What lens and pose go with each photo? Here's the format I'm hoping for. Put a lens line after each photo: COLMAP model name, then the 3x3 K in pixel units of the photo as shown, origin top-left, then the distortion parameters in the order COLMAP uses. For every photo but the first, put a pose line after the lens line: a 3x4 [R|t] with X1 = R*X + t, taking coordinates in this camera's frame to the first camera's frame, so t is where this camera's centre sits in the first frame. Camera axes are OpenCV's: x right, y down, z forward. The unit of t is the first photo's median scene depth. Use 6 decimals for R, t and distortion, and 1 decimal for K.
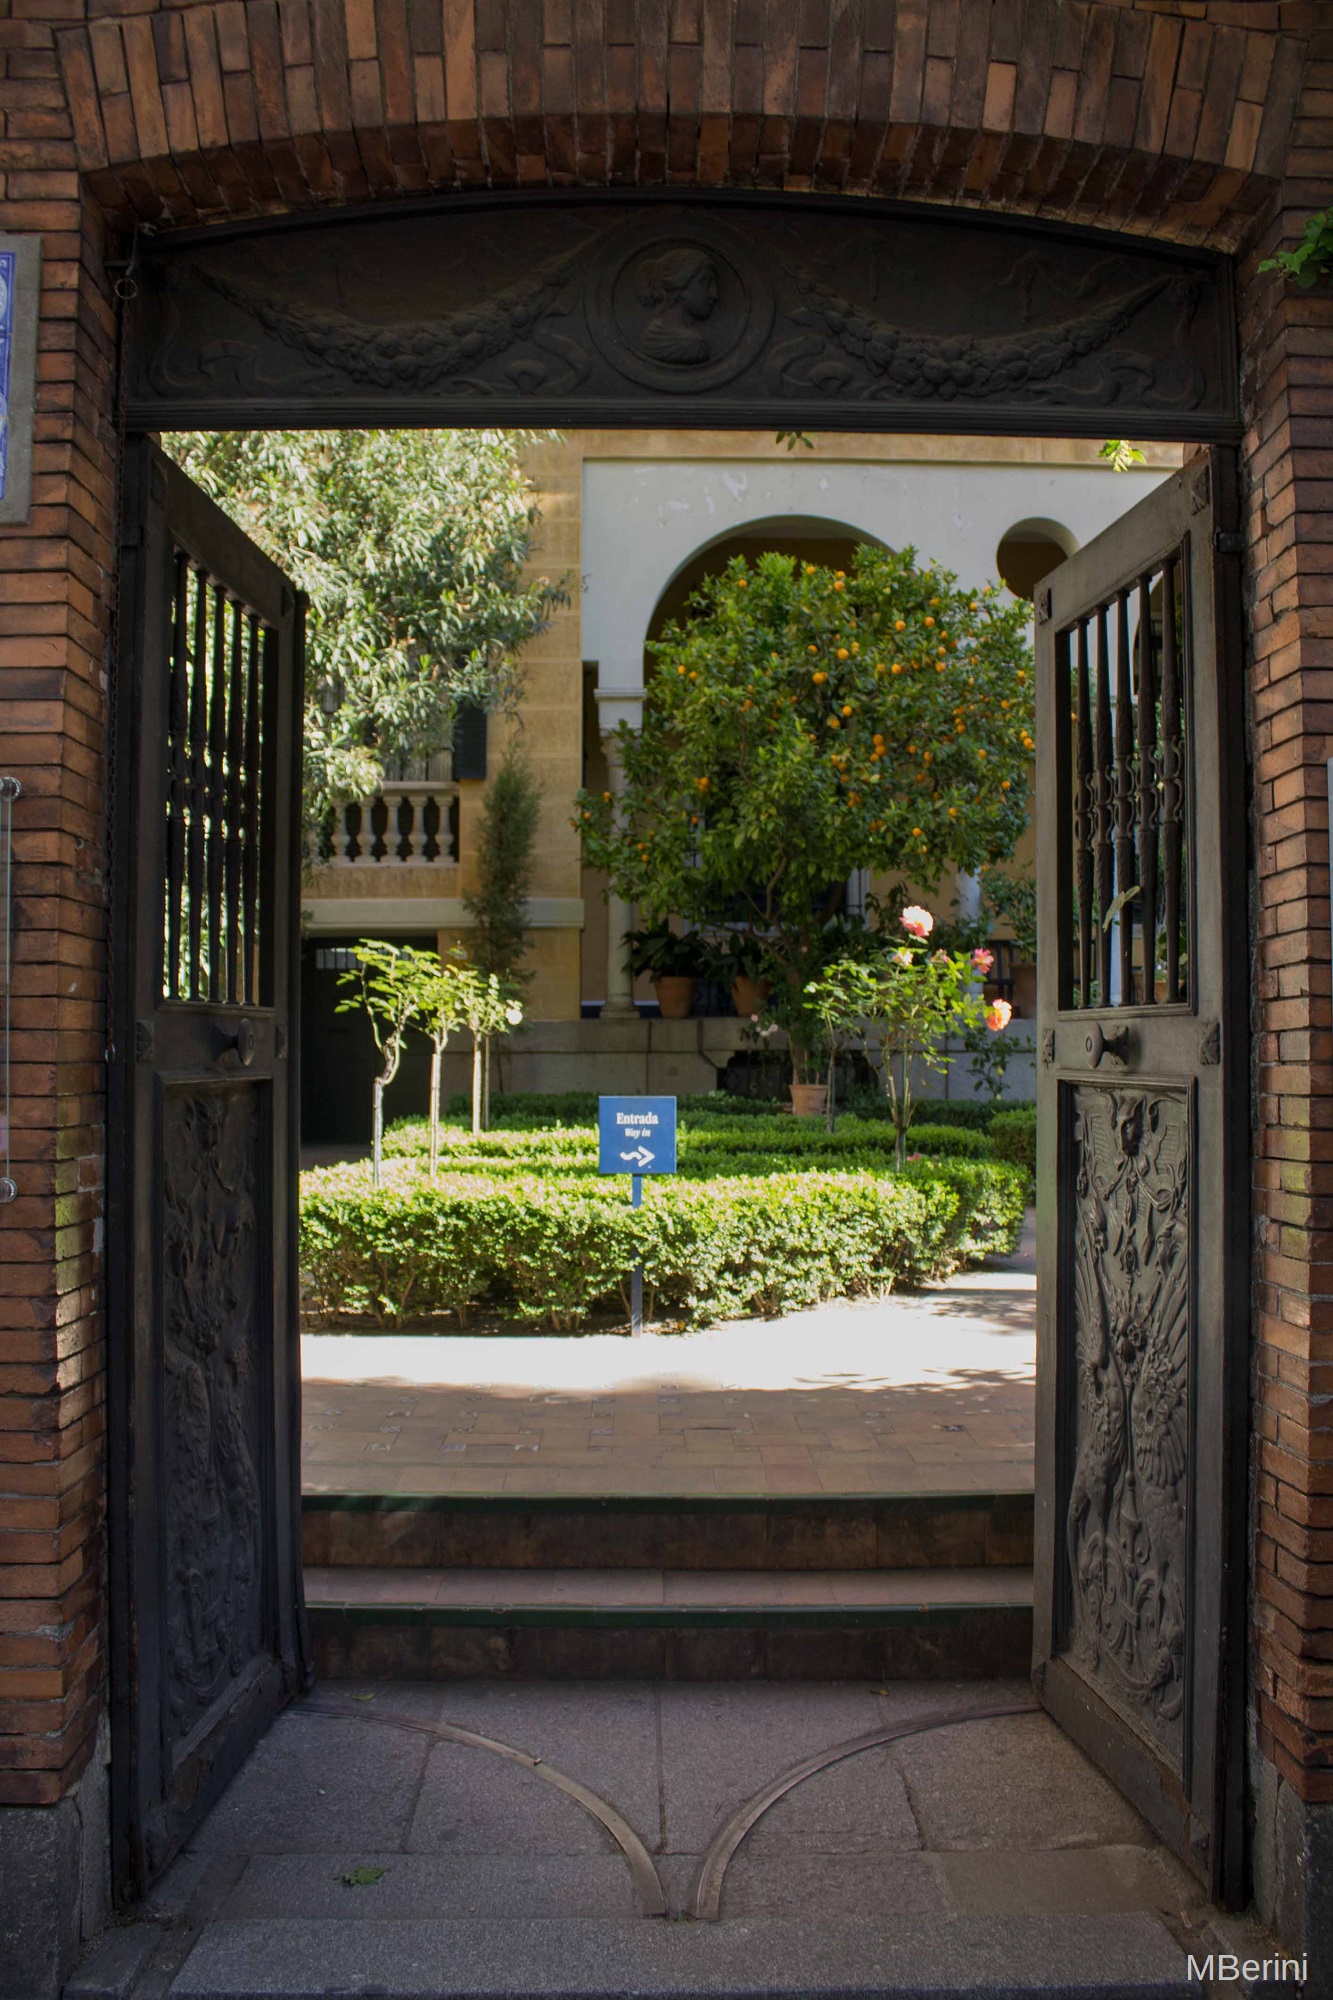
lens RADIAL K [[1639.9, 0, 666.5], [0, 1639.9, 1000.0], [0, 0, 1]] dist [-0.168195, 0.146528]
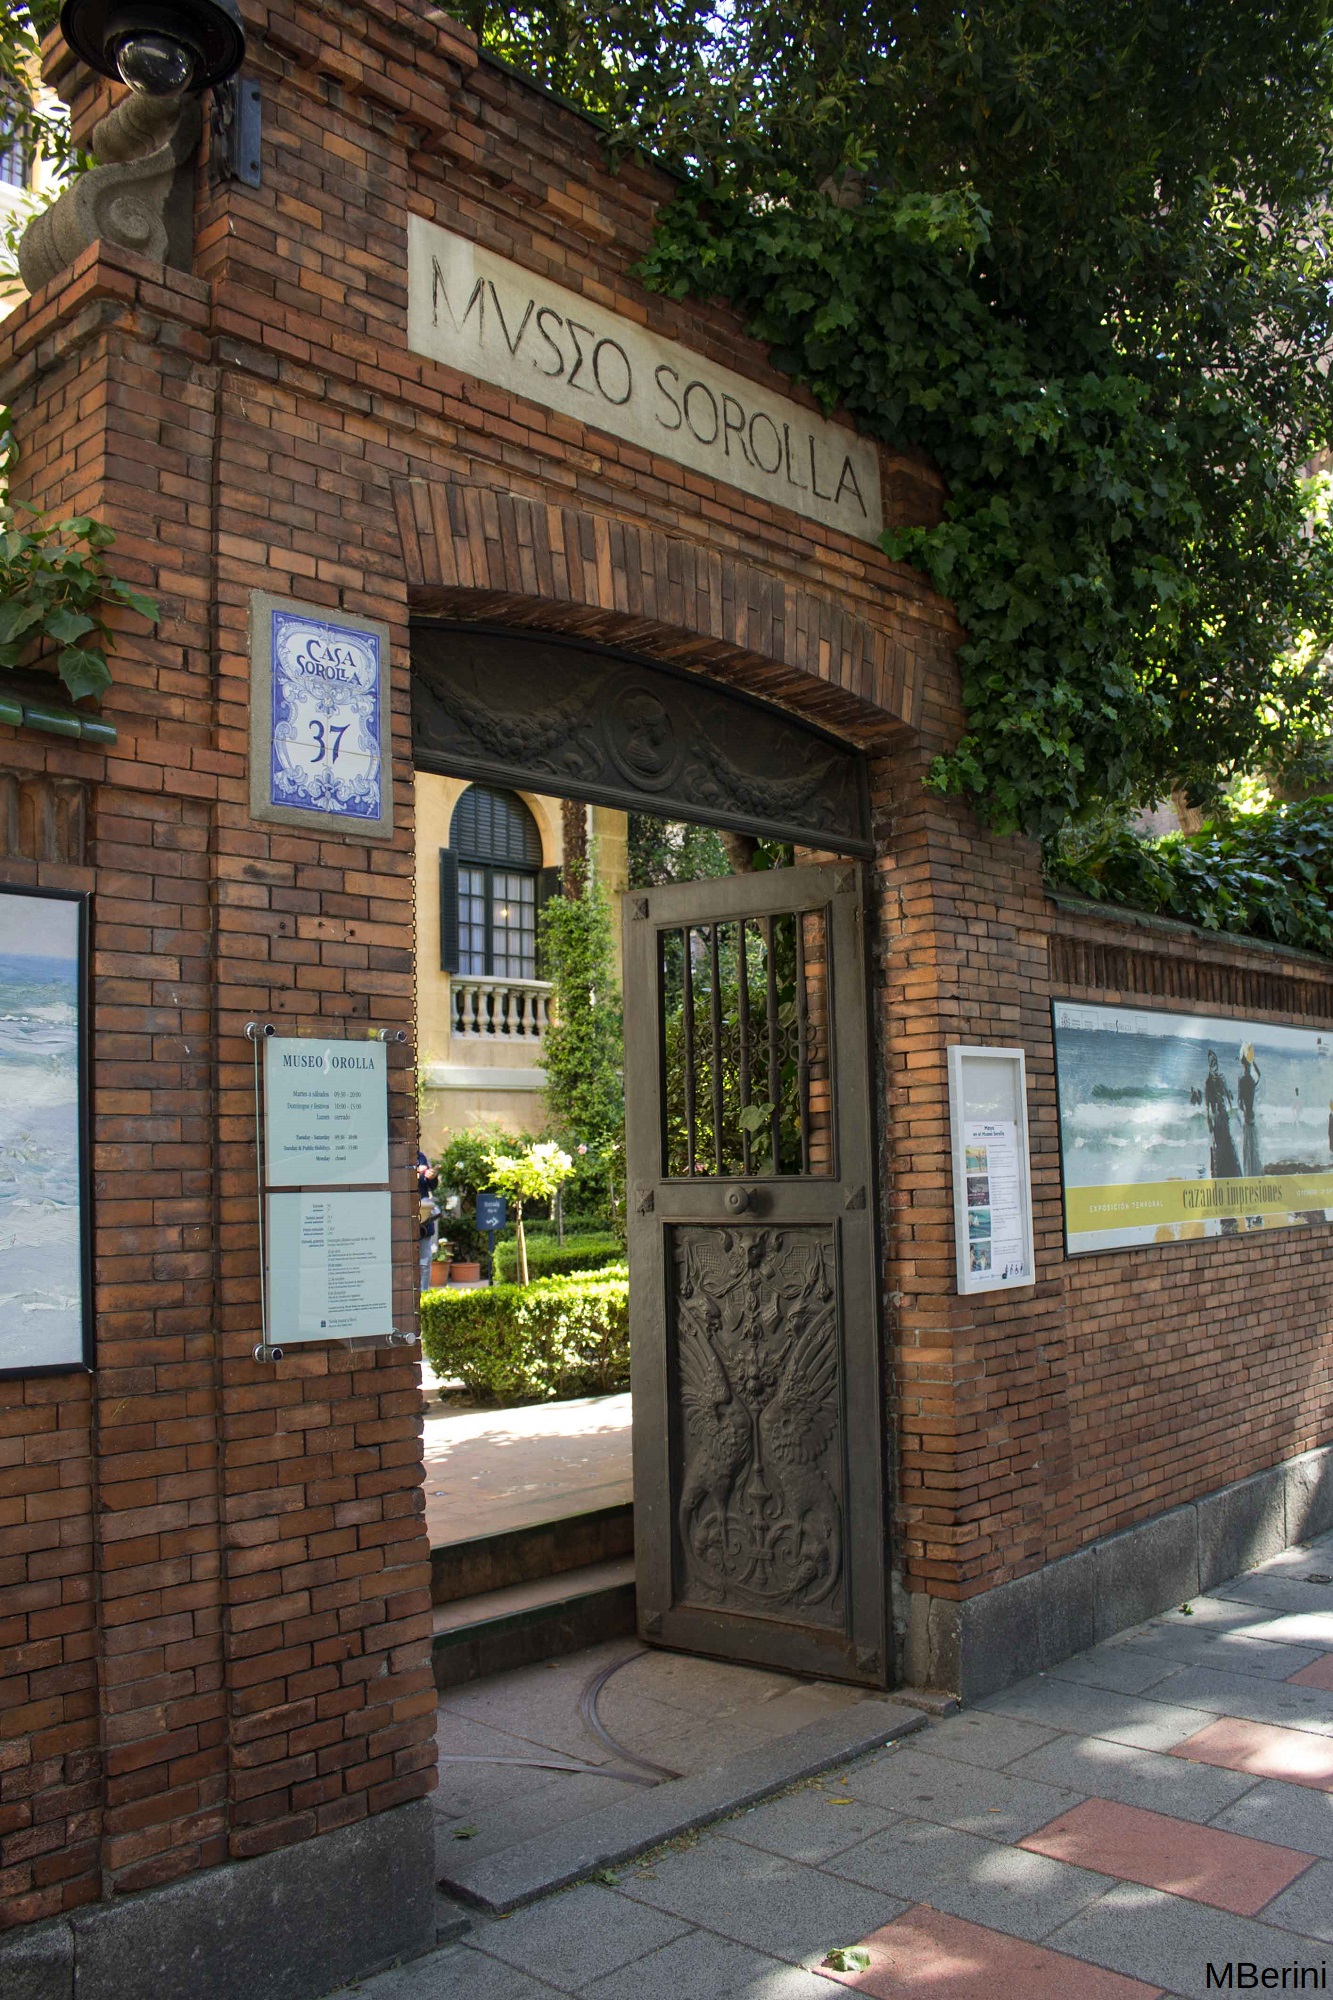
lens RADIAL K [[1639.9, 0, 666.5], [0, 1639.9, 1000.0], [0, 0, 1]] dist [-0.168195, 0.146528]
pose [[0.701869, 0.052616, 0.710361, -1.184221], [0.006345, 0.996767, -0.080099, -0.050629], [-0.712278, 0.060726, 0.699265, -0.125804]]
